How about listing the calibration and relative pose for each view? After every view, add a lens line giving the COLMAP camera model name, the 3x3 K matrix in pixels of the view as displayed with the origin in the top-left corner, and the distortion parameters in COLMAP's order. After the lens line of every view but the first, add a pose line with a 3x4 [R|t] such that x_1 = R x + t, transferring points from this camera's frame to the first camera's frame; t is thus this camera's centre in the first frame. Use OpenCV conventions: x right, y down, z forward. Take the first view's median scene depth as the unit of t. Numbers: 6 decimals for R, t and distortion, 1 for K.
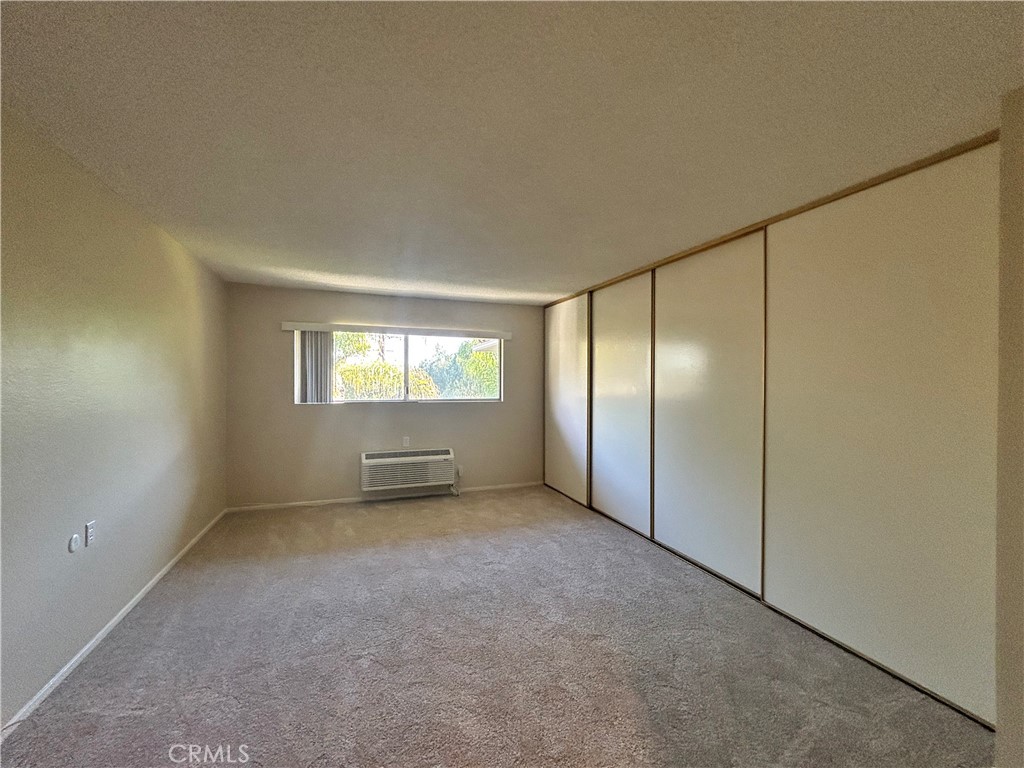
lens RADIAL K [[415.3, 0, 510.7], [0, 415.3, 380.6], [0, 0, 1]] dist [0.002673, 0.000257]
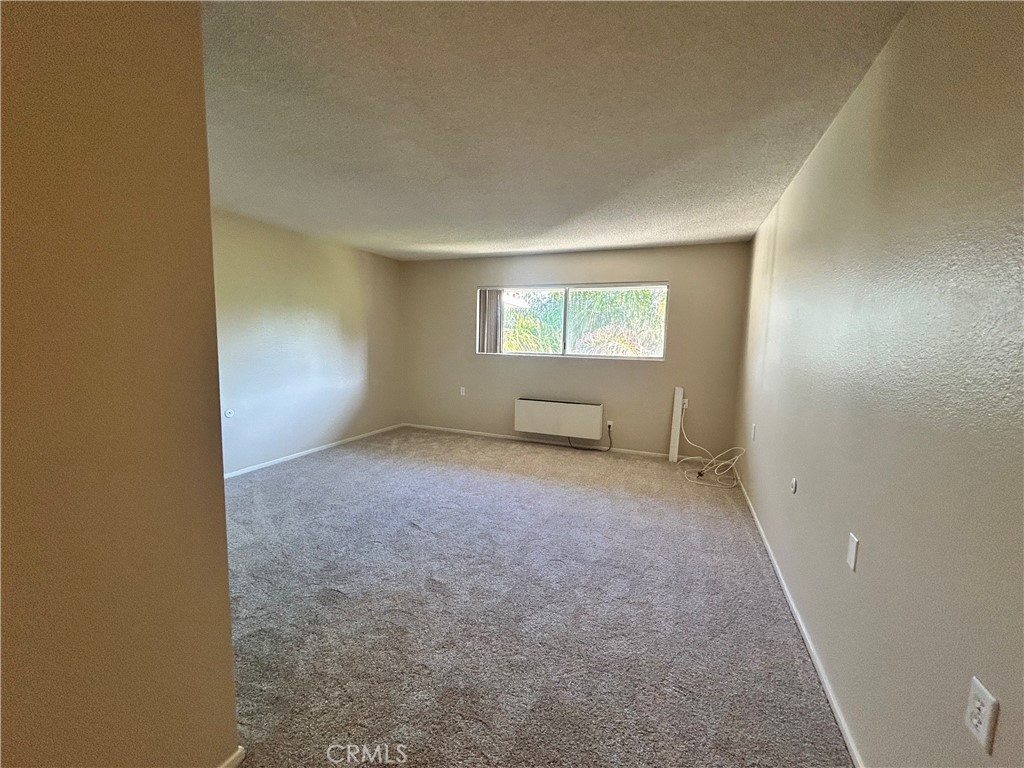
lens RADIAL K [[415.3, 0, 510.7], [0, 415.3, 380.6], [0, 0, 1]] dist [0.002673, 0.000257]
pose [[0.731847, 0.083997, -0.676273, 0.389154], [-0.014319, 0.994051, 0.107970, 0.002232], [0.681319, -0.069334, 0.728696, 0.152982]]
